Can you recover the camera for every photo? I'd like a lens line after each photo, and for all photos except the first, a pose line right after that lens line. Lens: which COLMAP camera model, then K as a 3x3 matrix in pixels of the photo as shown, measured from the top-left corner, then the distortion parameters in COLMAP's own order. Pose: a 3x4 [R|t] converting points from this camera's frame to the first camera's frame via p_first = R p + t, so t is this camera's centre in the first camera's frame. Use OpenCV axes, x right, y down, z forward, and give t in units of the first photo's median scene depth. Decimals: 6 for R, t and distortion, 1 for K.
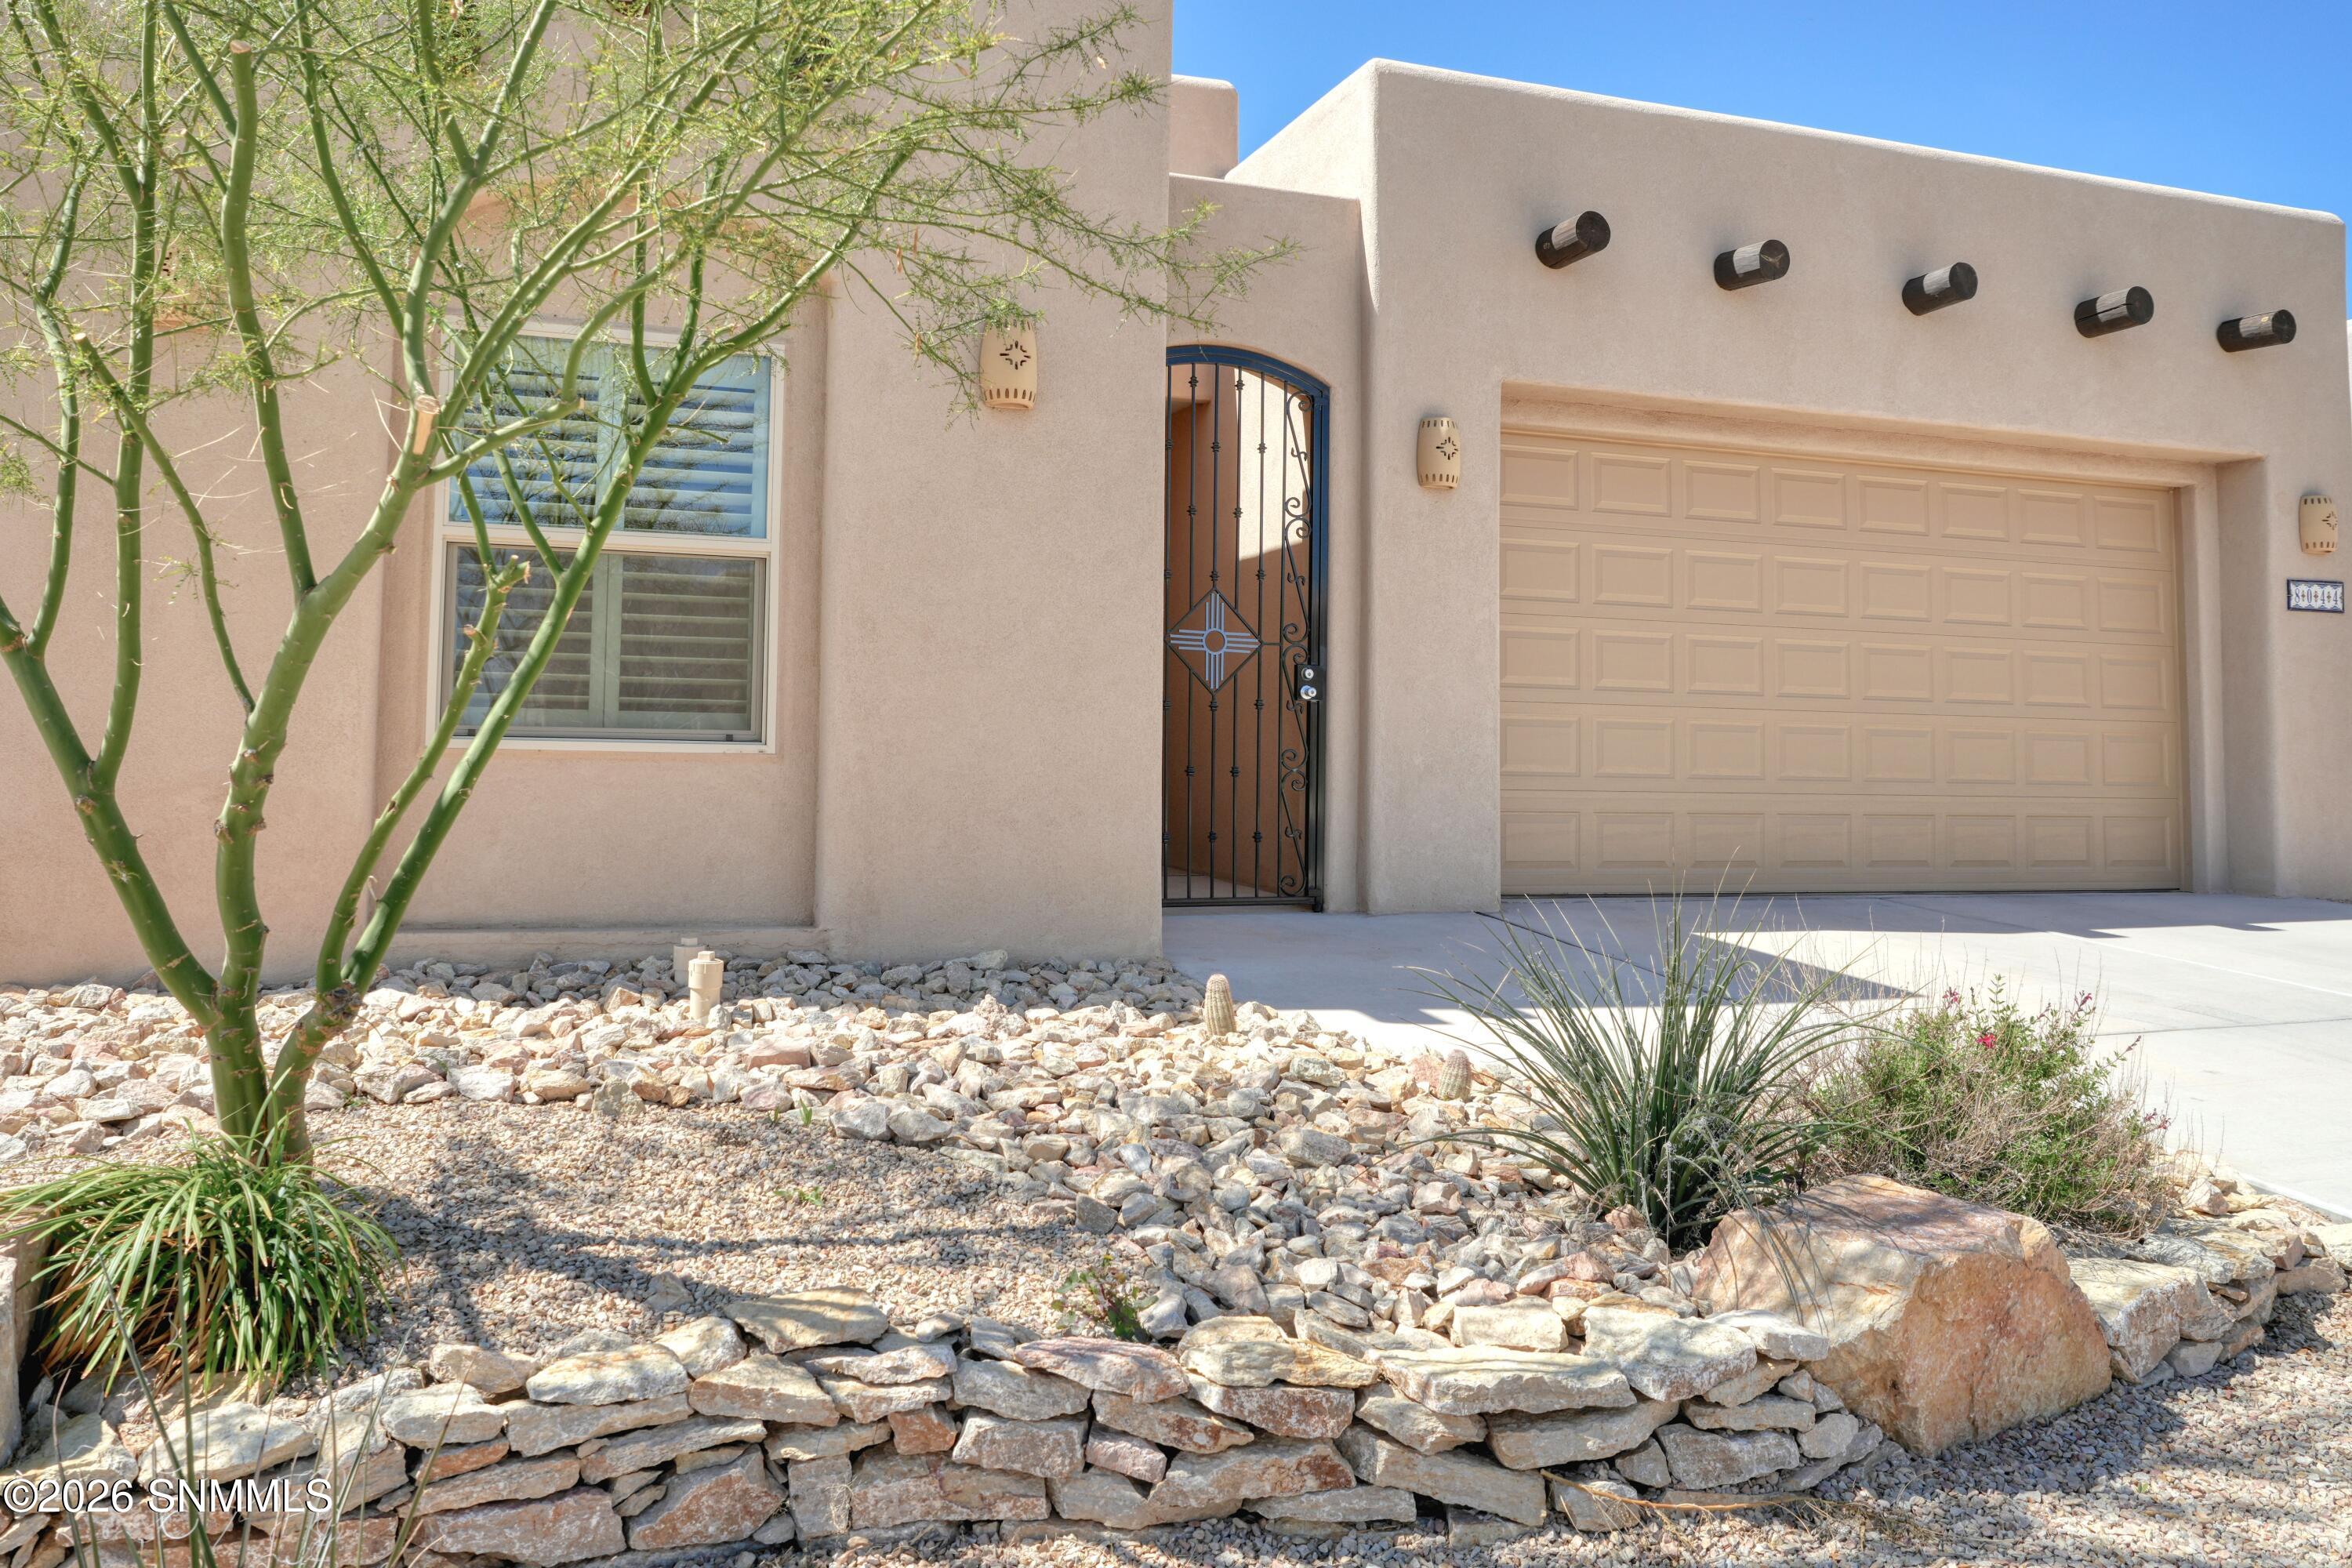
lens RADIAL K [[1520.8, 0, 981.0], [0, 1520.8, 670.7], [0, 0, 1]] dist [-0.014486, 0.002170]
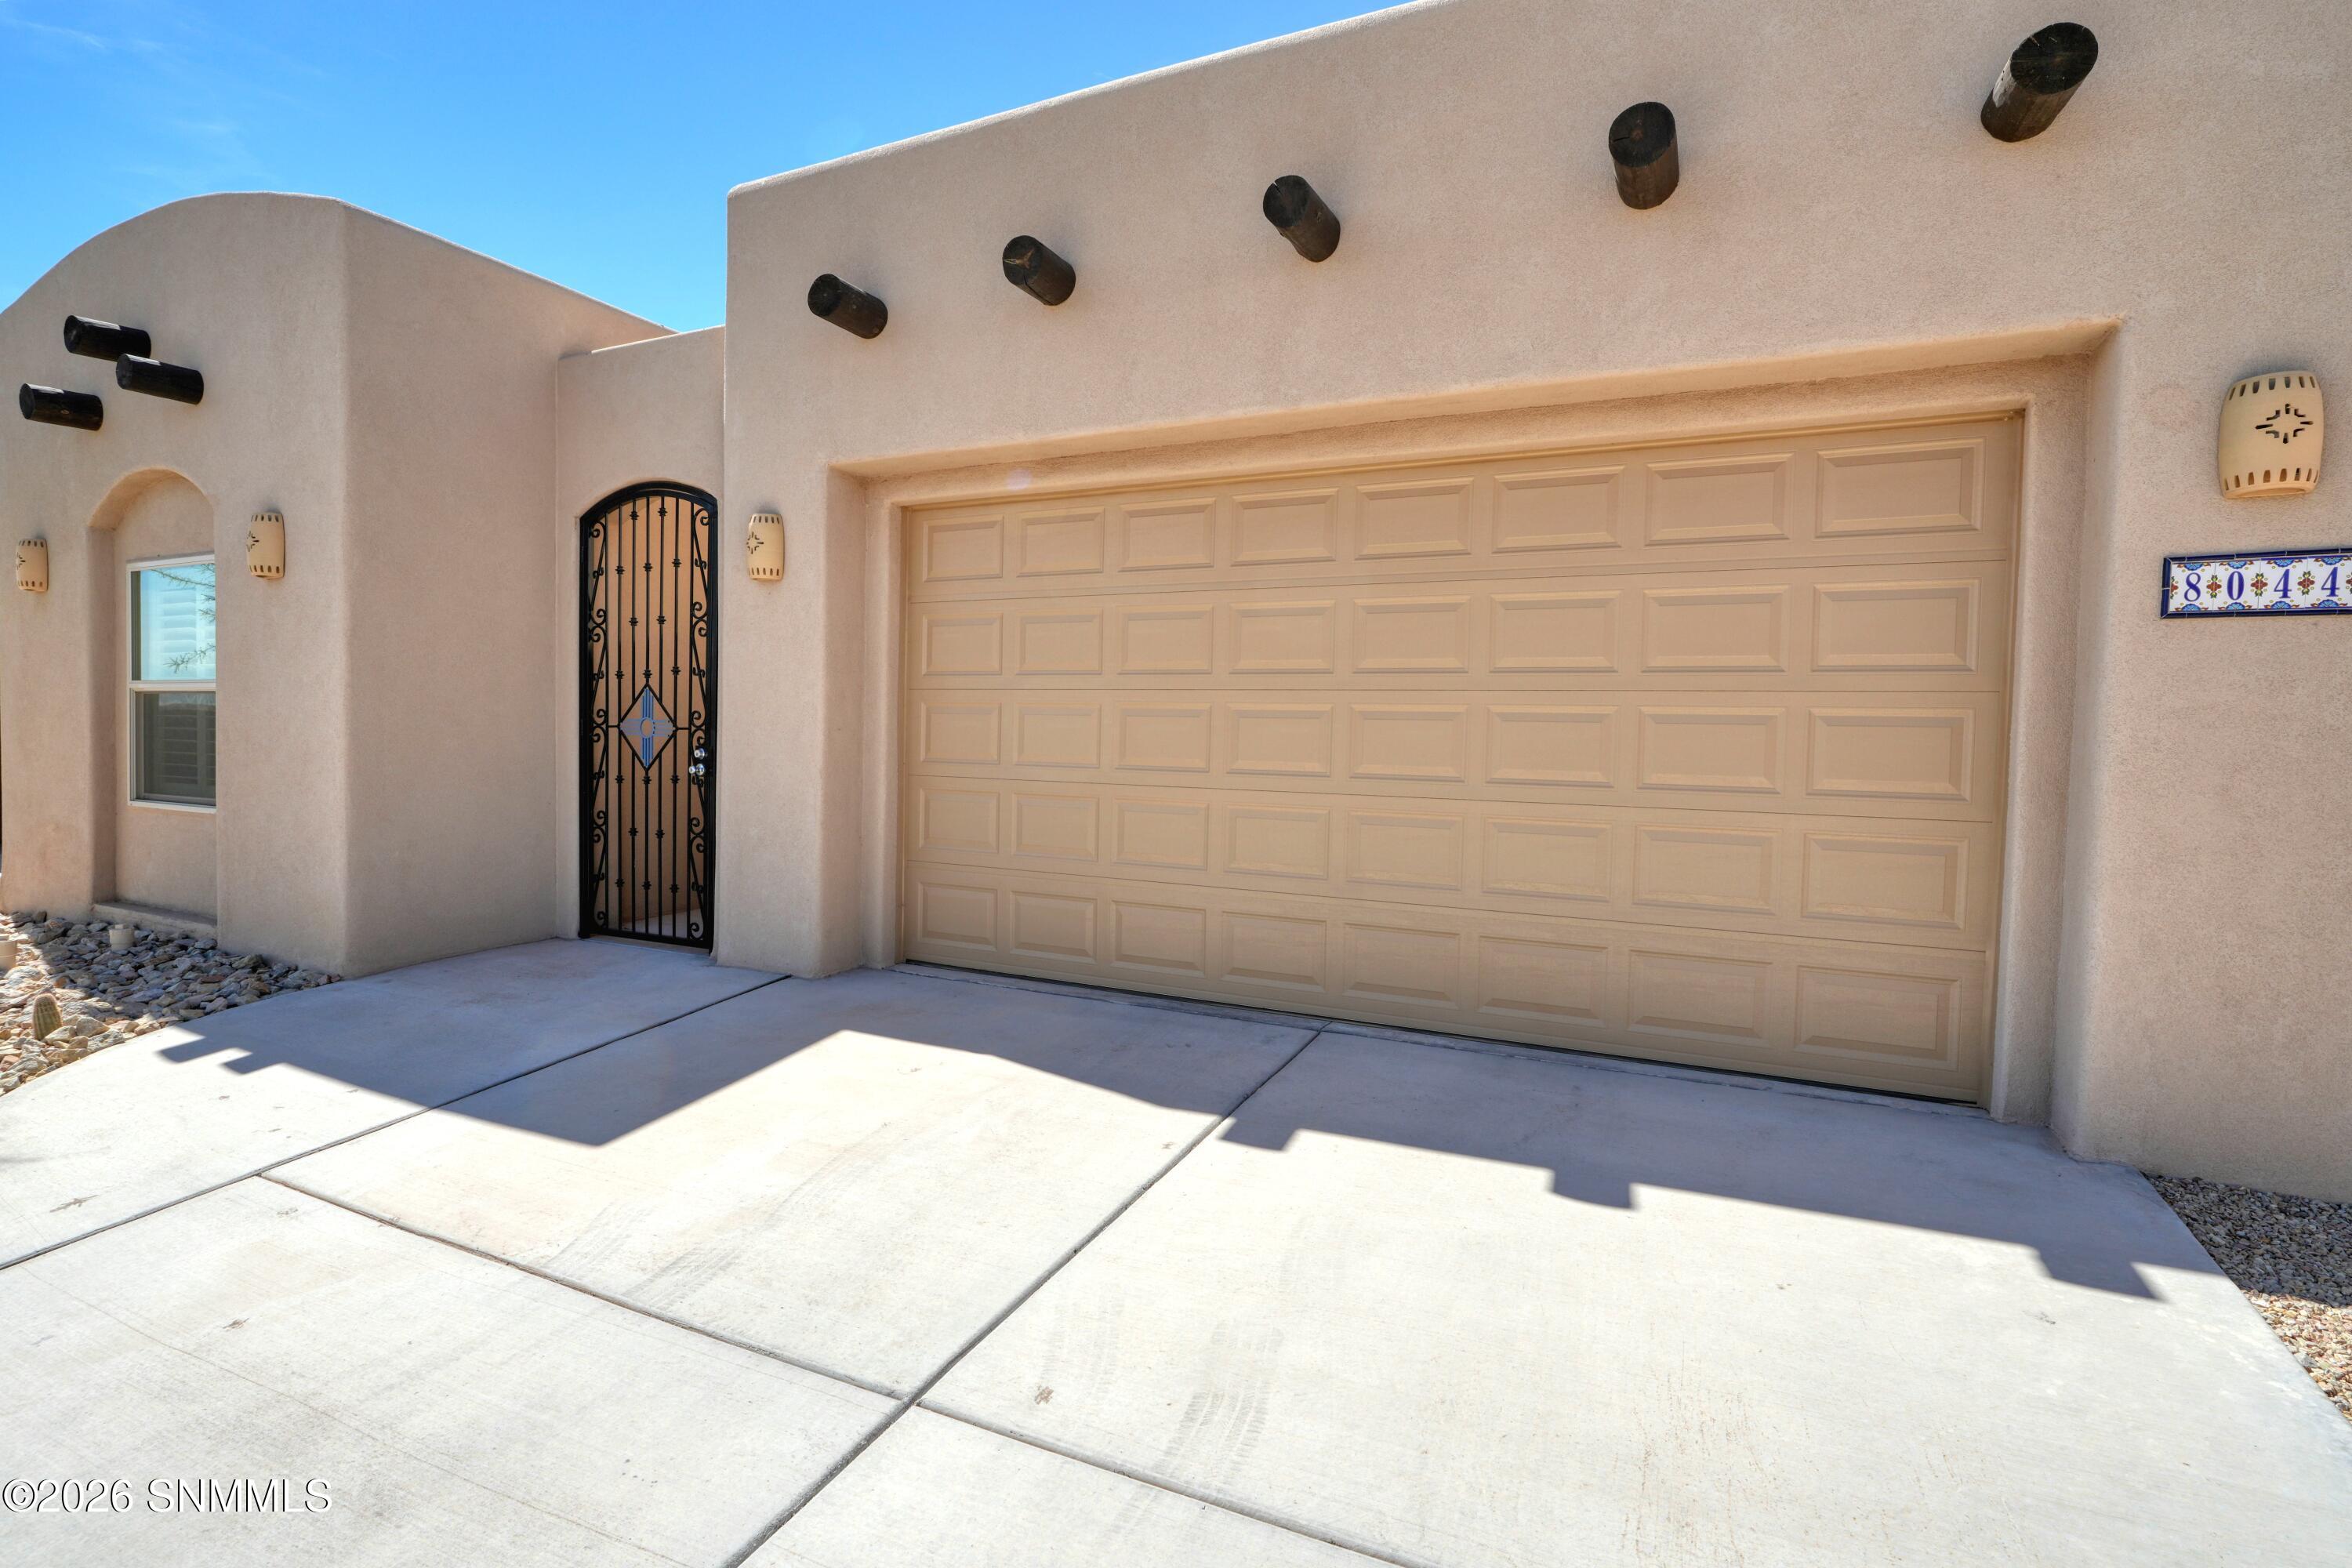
lens RADIAL K [[1058.0, 0, 1226.3], [0, 1058.0, 779.2], [0, 0, 1]] dist [-0.019311, 0.006650]
pose [[0.766757, 0.022816, -0.641532, 1.043222], [0.026361, 0.997406, 0.066979, -0.021801], [0.641396, -0.068268, 0.764167, 0.636995]]
